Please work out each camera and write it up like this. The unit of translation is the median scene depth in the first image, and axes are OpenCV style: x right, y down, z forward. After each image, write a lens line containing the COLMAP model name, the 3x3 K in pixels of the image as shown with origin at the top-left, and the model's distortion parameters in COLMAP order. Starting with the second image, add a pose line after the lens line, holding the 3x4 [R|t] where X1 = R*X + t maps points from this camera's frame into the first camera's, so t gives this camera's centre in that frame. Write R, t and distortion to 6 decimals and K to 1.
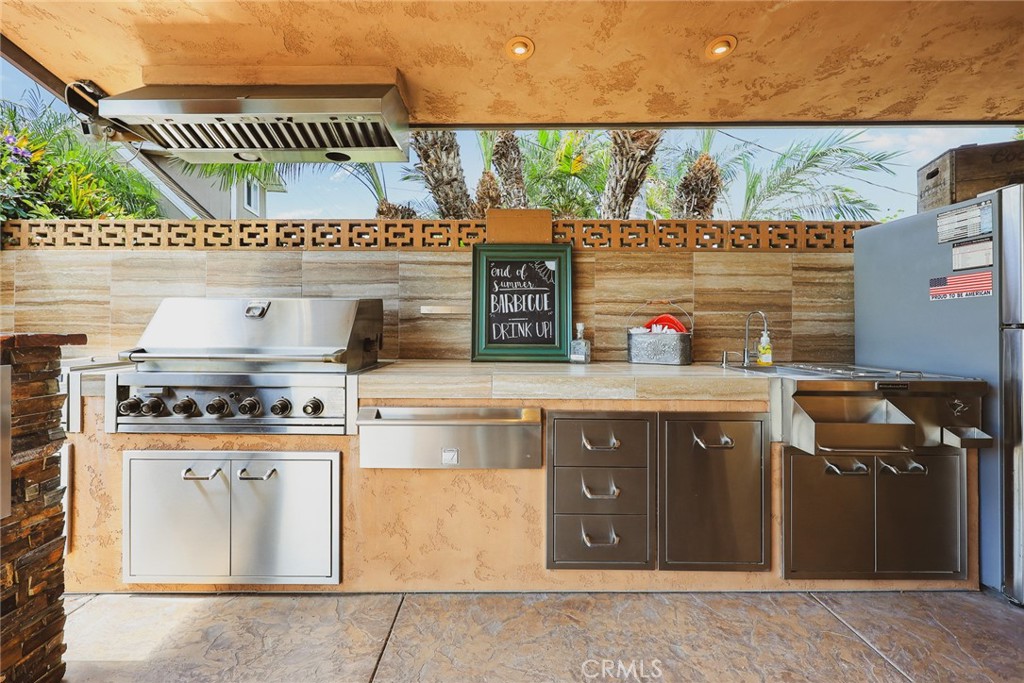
lens RADIAL K [[415.2, 0, 508.8], [0, 415.2, 330.7], [0, 0, 1]] dist [-0.000344, 0.000069]
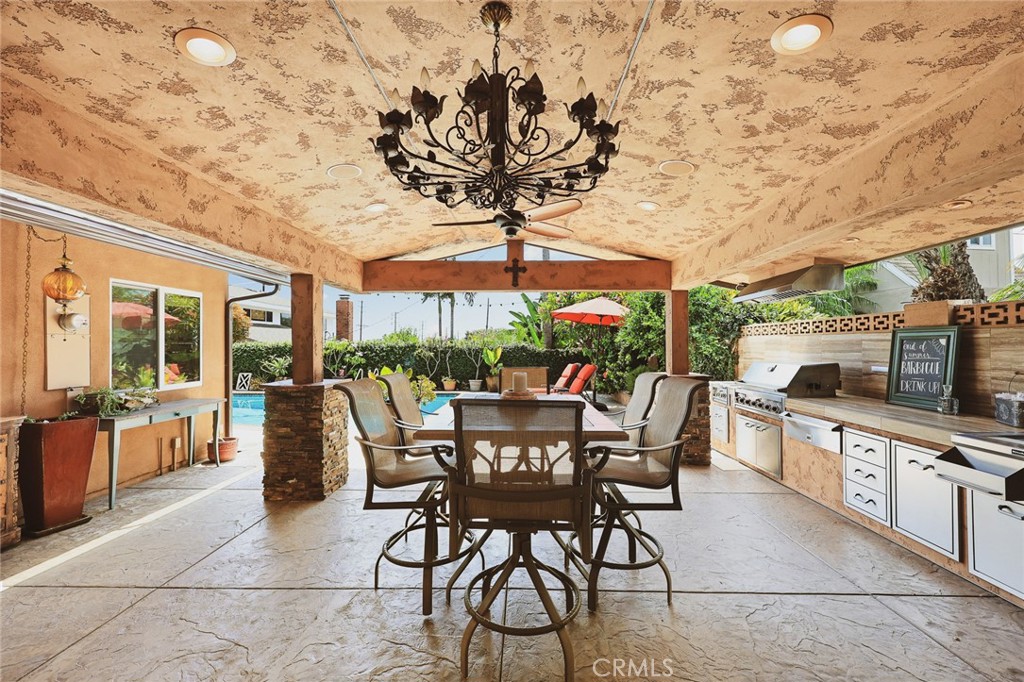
lens RADIAL K [[415.2, 0, 508.8], [0, 415.2, 330.2], [0, 0, 1]] dist [-0.000344, 0.000069]
pose [[-0.030359, -0.042959, -0.998615, 1.537215], [-0.003039, 0.999075, -0.042886, -0.131557], [0.999534, 0.001732, -0.030462, -0.415466]]
